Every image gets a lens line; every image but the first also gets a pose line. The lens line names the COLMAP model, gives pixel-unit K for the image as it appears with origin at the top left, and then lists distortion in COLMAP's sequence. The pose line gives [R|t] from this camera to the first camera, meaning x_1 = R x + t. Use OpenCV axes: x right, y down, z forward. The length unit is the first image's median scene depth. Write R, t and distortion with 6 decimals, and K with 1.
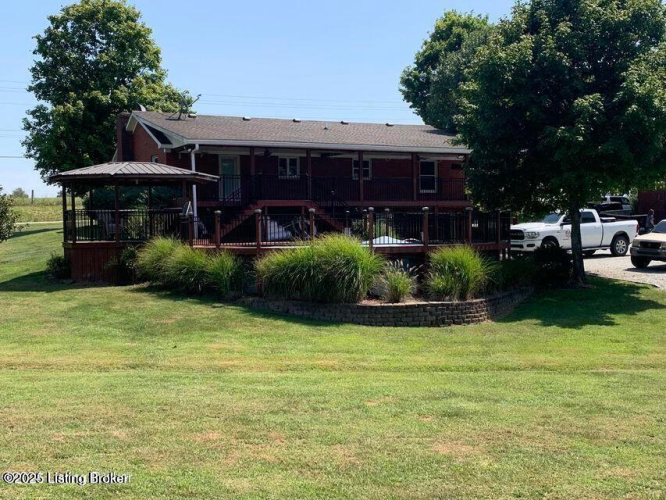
lens RADIAL K [[872.1, 0, 333.1], [0, 872.1, 247.4], [0, 0, 1]] dist [0.017413, 0.000000]
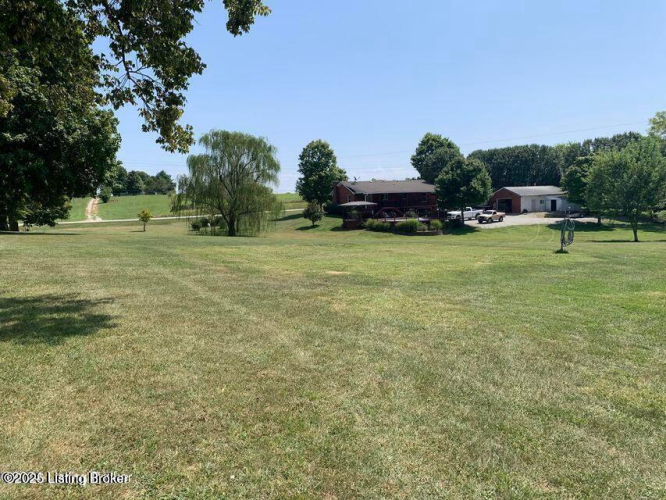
lens RADIAL K [[499.4, 0, 333.3], [0, 499.4, 249.7], [0, 0, 1]] dist [-0.000156, 0.004429]
pose [[0.999010, -0.022090, -0.038601, -0.233167], [0.024910, 0.996934, 0.074173, -0.039415], [0.036844, -0.075061, 0.996498, -1.298384]]
